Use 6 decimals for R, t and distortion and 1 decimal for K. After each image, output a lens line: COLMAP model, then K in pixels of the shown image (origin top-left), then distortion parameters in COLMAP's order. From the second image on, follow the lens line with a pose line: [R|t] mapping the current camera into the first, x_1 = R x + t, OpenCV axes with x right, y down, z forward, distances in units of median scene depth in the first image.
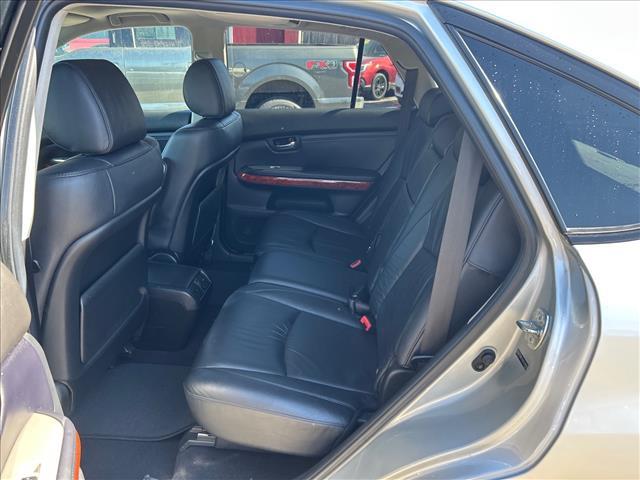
lens RADIAL K [[482.1, 0, 322.3], [0, 482.1, 240.1], [0, 0, 1]] dist [0.021053, -0.025264]
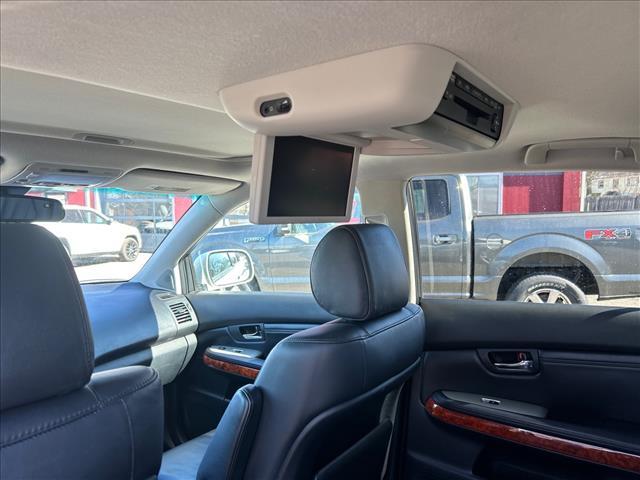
lens RADIAL K [[482.1, 0, 323.3], [0, 482.1, 221.2], [0, 0, 1]] dist [0.021053, -0.025264]
pose [[0.854294, -0.030377, -0.518902, 0.015226], [-0.164440, 0.931225, -0.325239, -0.053255], [0.493094, 0.363177, 0.790544, 0.150642]]
